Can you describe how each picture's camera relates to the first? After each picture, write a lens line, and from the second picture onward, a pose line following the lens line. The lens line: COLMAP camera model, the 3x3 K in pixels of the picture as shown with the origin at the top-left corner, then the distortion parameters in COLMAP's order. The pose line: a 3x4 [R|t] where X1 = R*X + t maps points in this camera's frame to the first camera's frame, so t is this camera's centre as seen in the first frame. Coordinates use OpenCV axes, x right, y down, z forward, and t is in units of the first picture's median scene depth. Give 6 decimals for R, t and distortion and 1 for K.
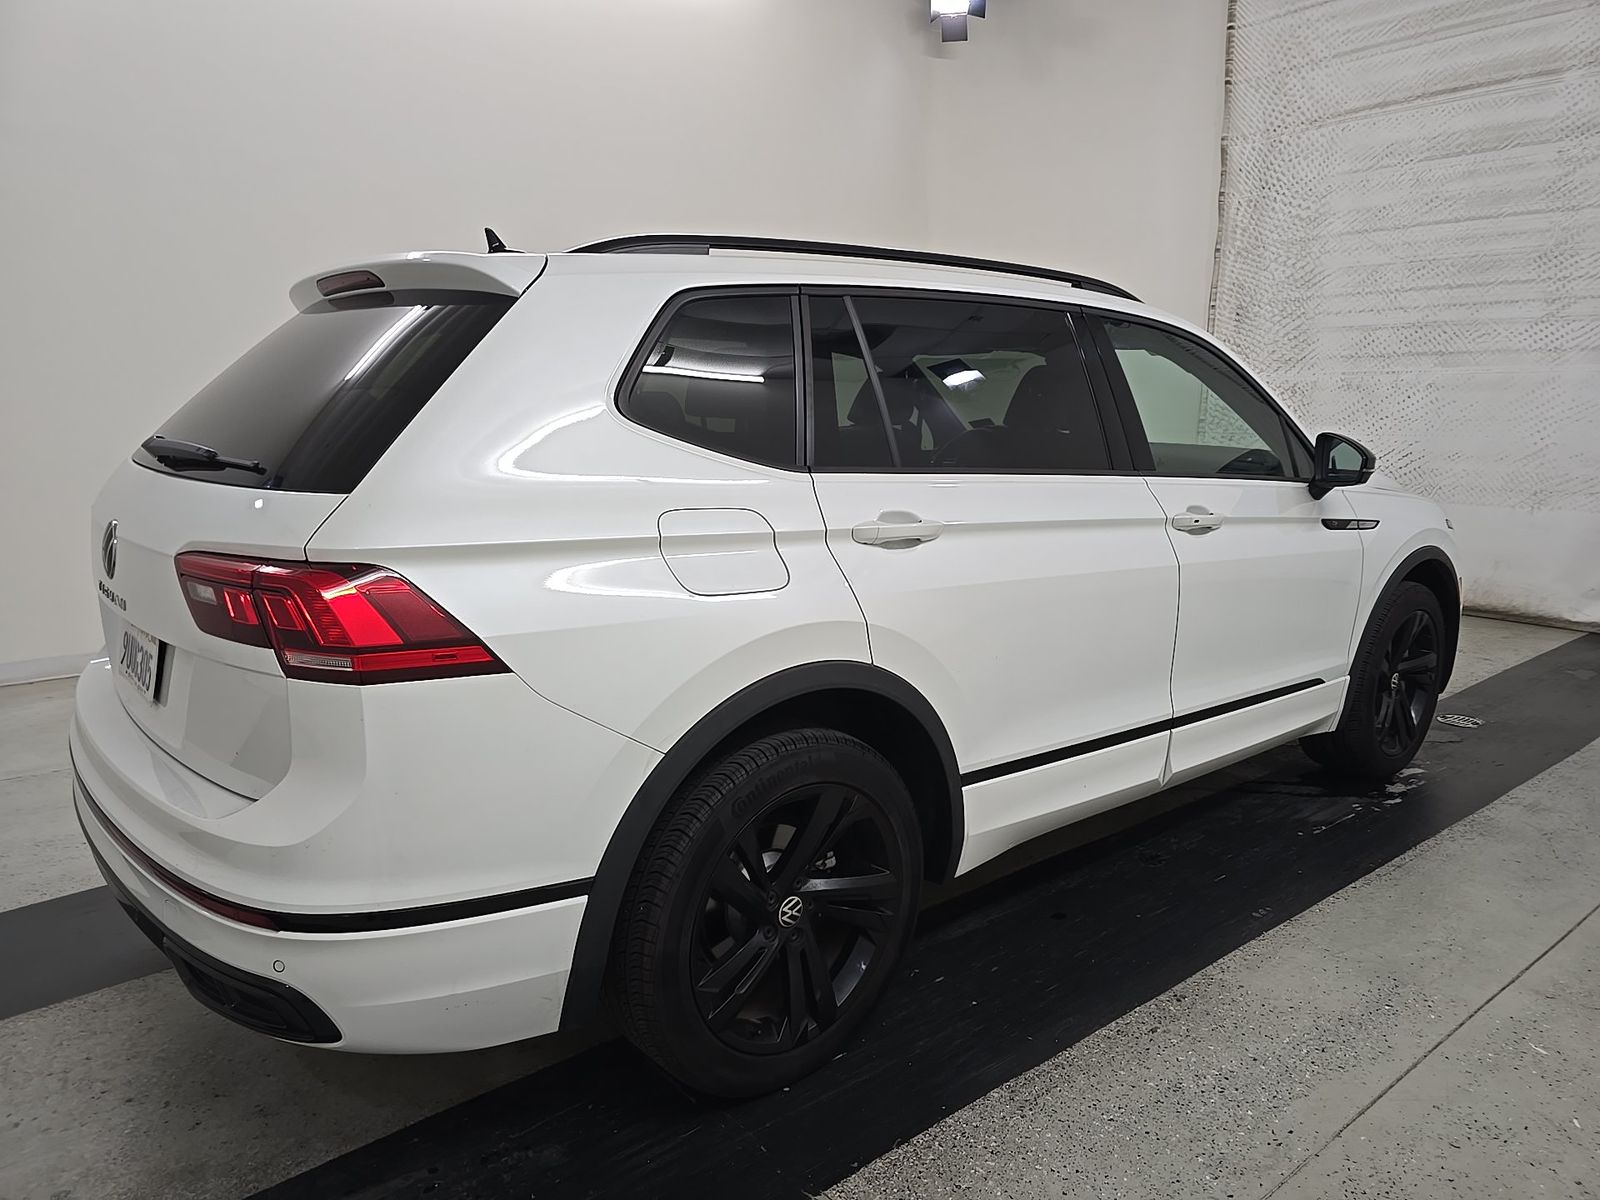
lens RADIAL K [[1071.4, 0, 798.2], [0, 1071.4, 598.9], [0, 0, 1]] dist [0.033027, -0.035228]
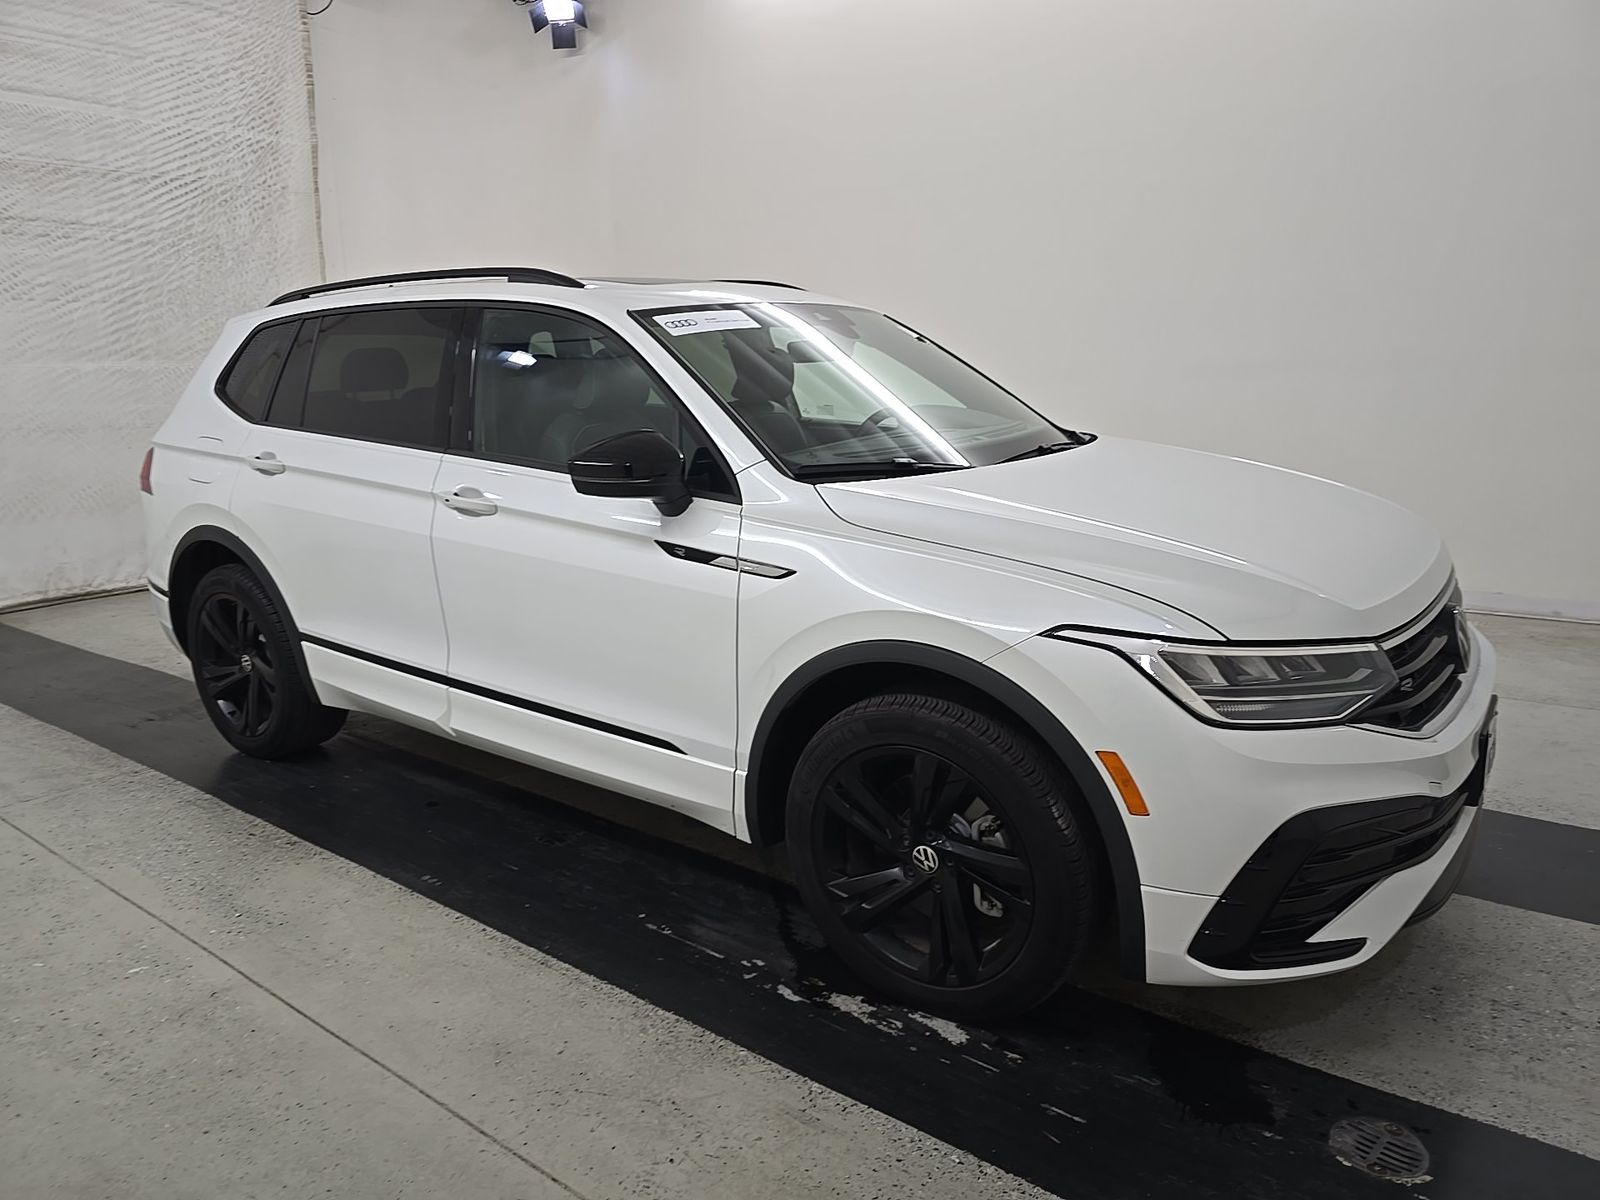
lens RADIAL K [[1071.4, 0, 799.1], [0, 1071.4, 598.4], [0, 0, 1]] dist [0.033027, -0.035228]
pose [[0.250585, 0.205307, -0.946074, 1.417275], [-0.158831, 0.972730, 0.169022, -0.203944], [0.954976, 0.107911, 0.276361, 0.998479]]
